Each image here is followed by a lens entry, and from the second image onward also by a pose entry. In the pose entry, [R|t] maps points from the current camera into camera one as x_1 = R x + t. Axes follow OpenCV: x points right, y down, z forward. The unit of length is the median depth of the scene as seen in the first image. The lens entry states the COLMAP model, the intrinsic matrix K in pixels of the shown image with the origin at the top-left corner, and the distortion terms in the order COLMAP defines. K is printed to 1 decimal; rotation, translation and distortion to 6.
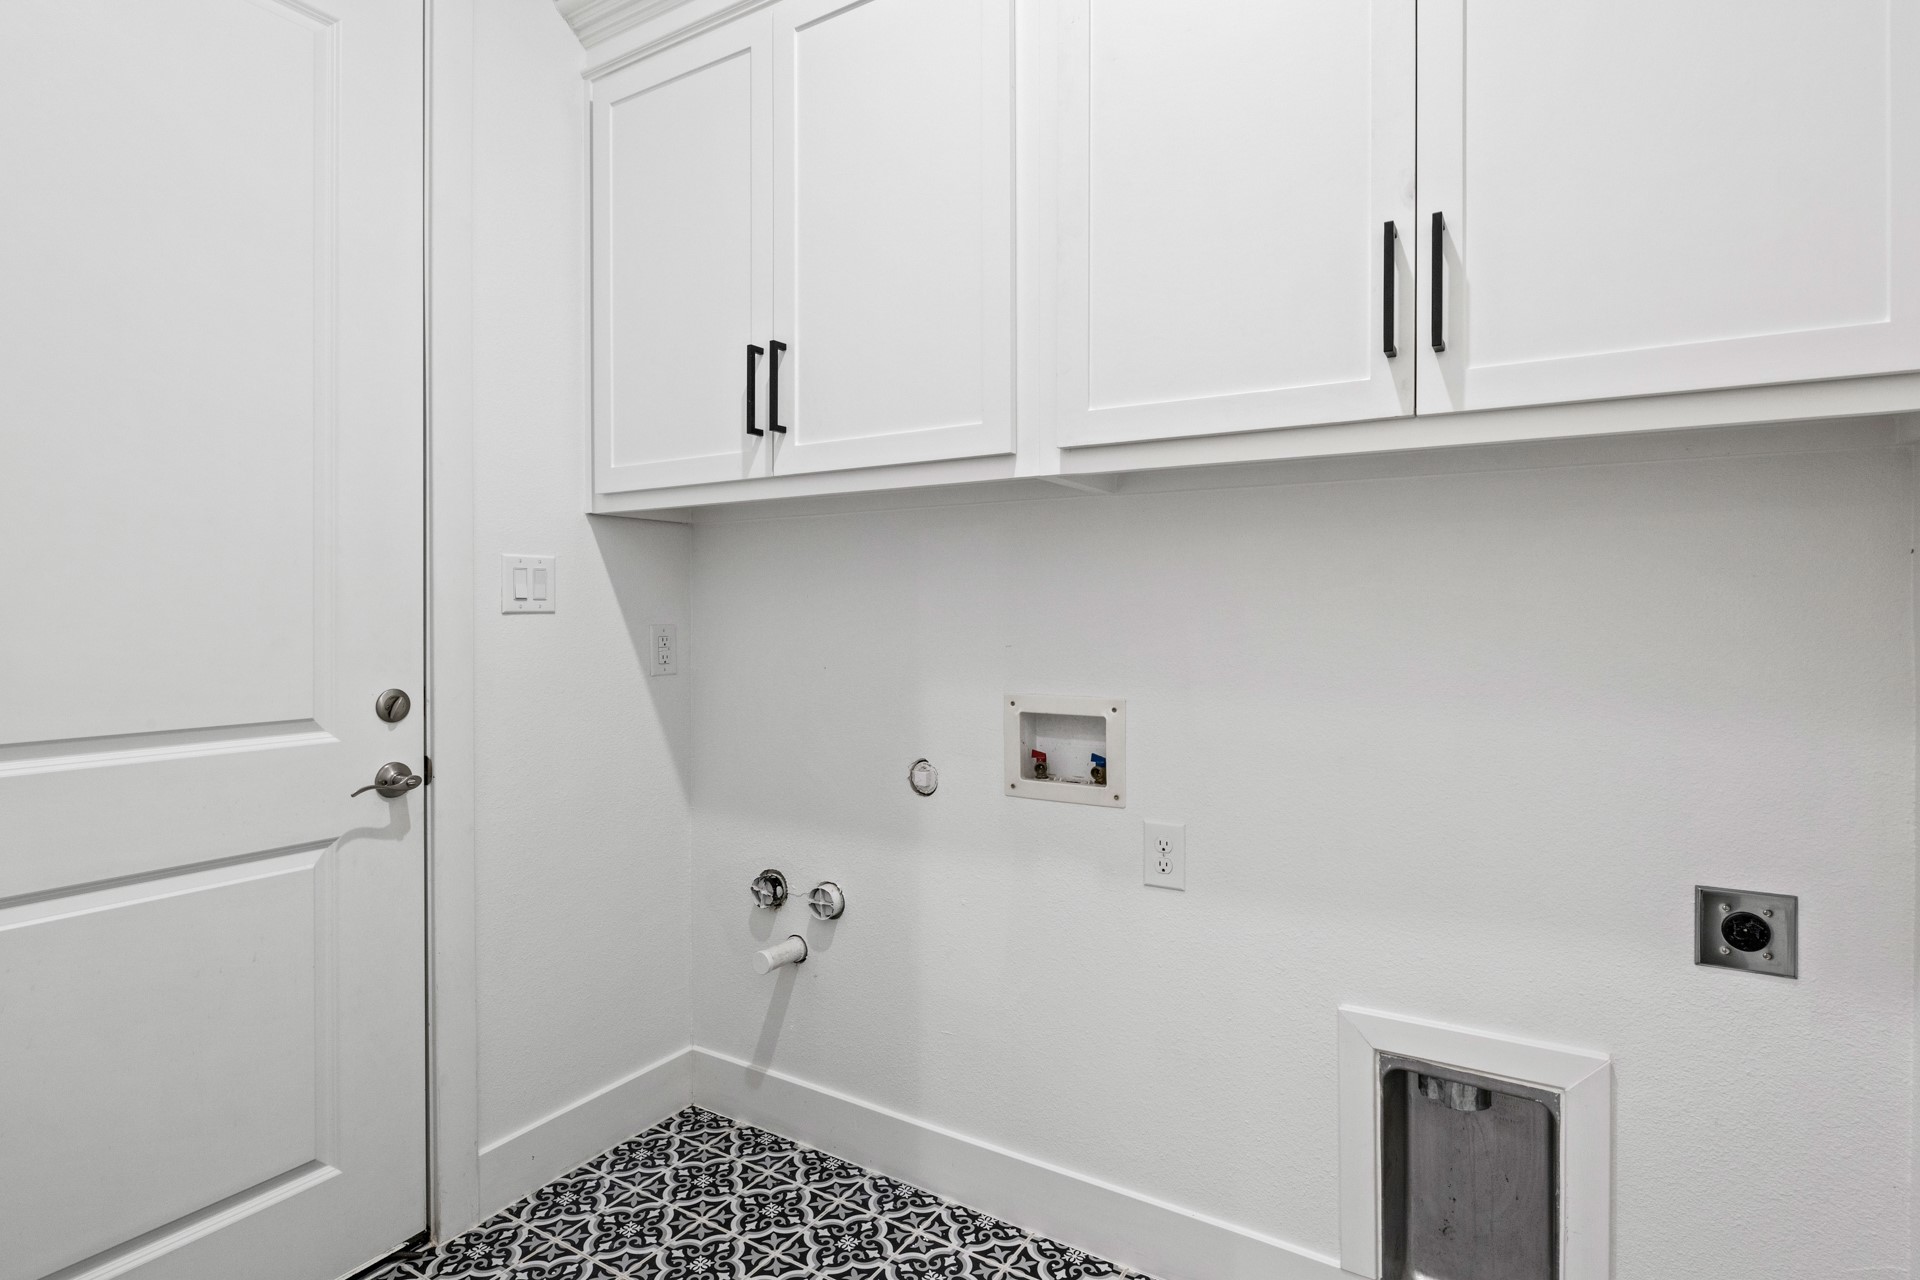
lens RADIAL K [[965.7, 0, 955.7], [0, 965.7, 632.1], [0, 0, 1]] dist [-0.004240, -0.001845]
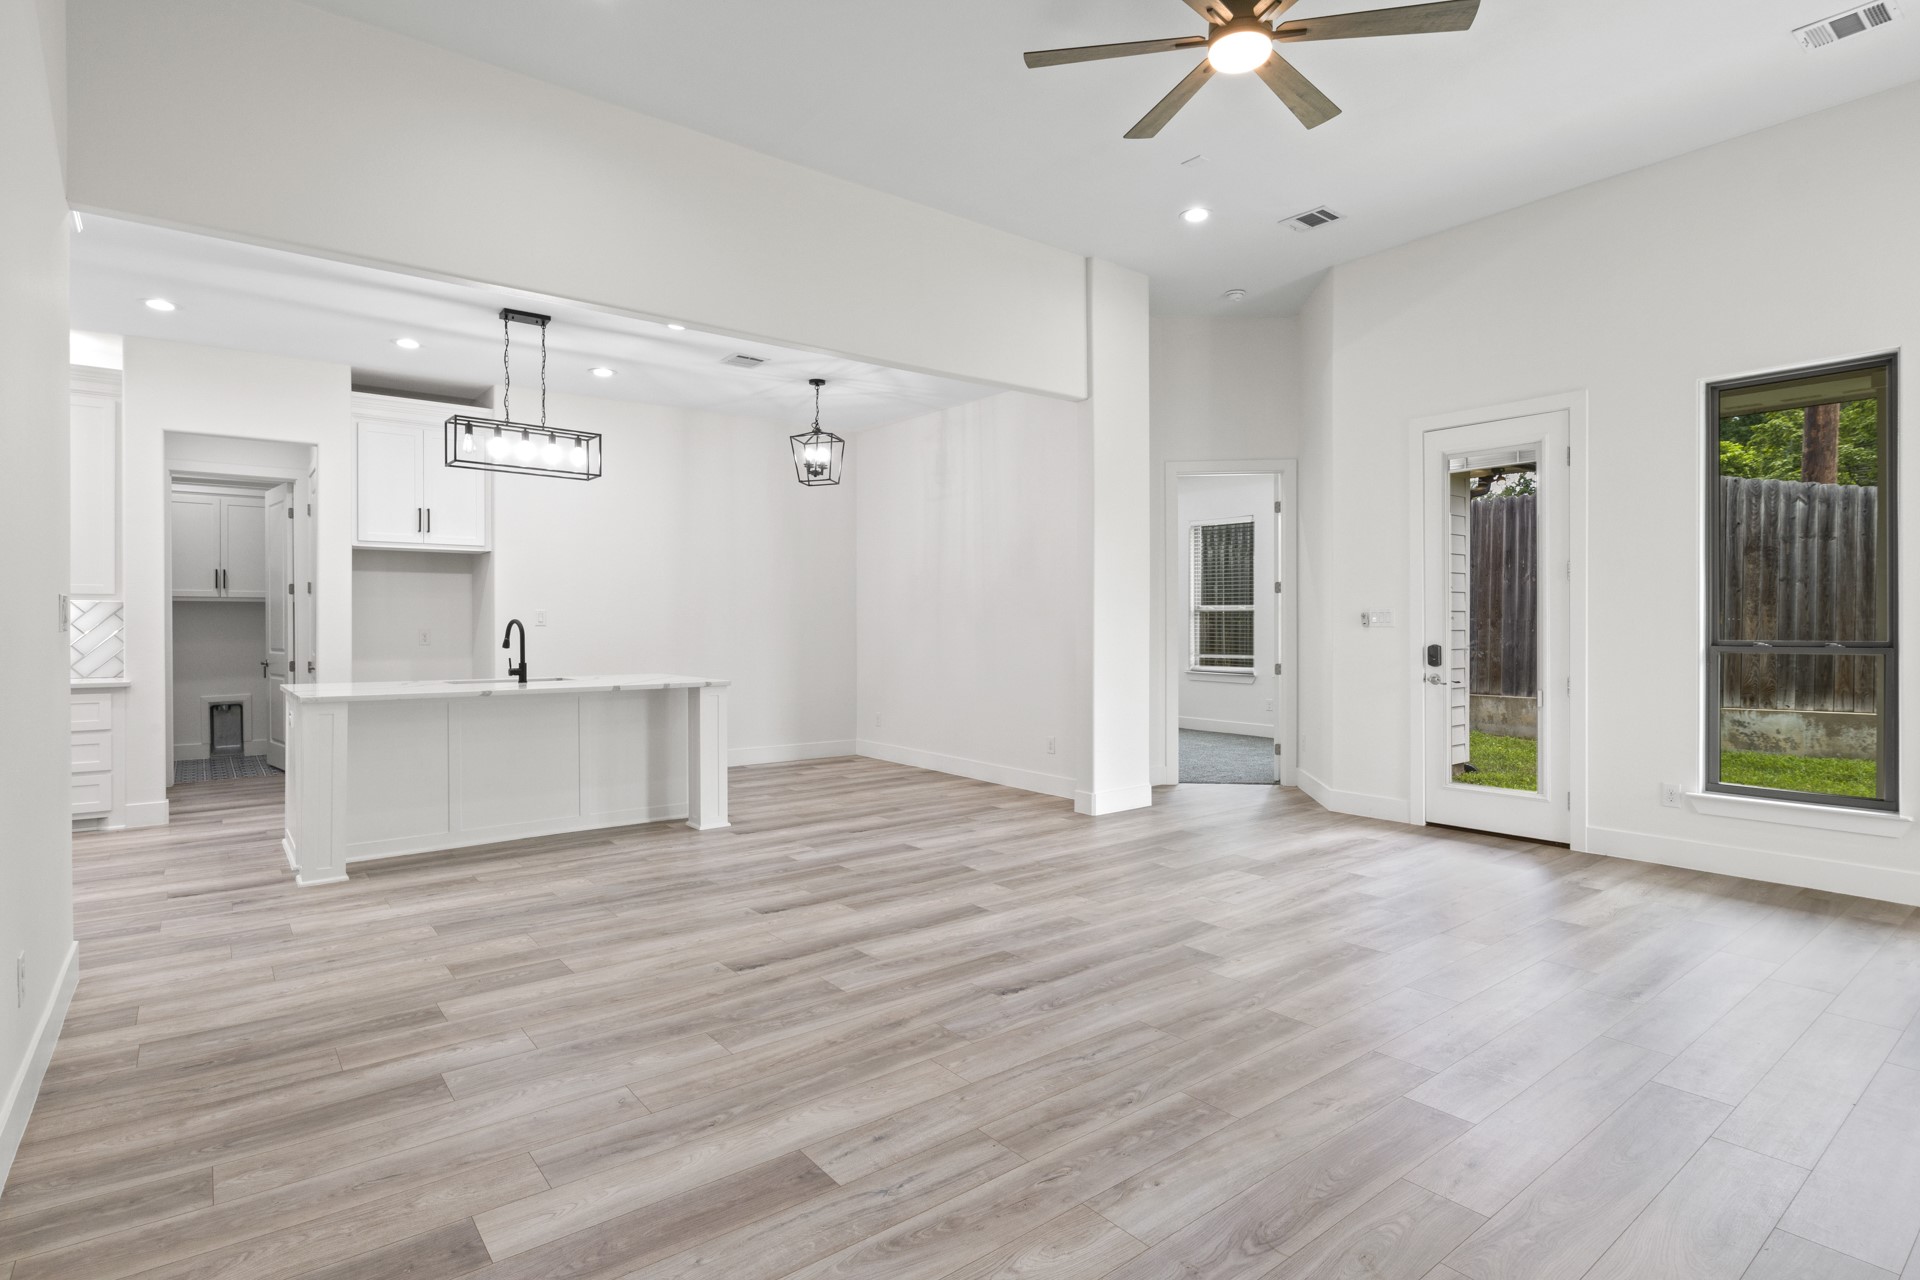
lens RADIAL K [[965.7, 0, 963.0], [0, 965.7, 628.5], [0, 0, 1]] dist [-0.004240, -0.001845]
pose [[0.347723, -0.005091, 0.937584, -3.566113], [0.011640, 0.999932, 0.001112, 0.047216], [-0.937525, 0.010527, 0.347758, -5.496273]]
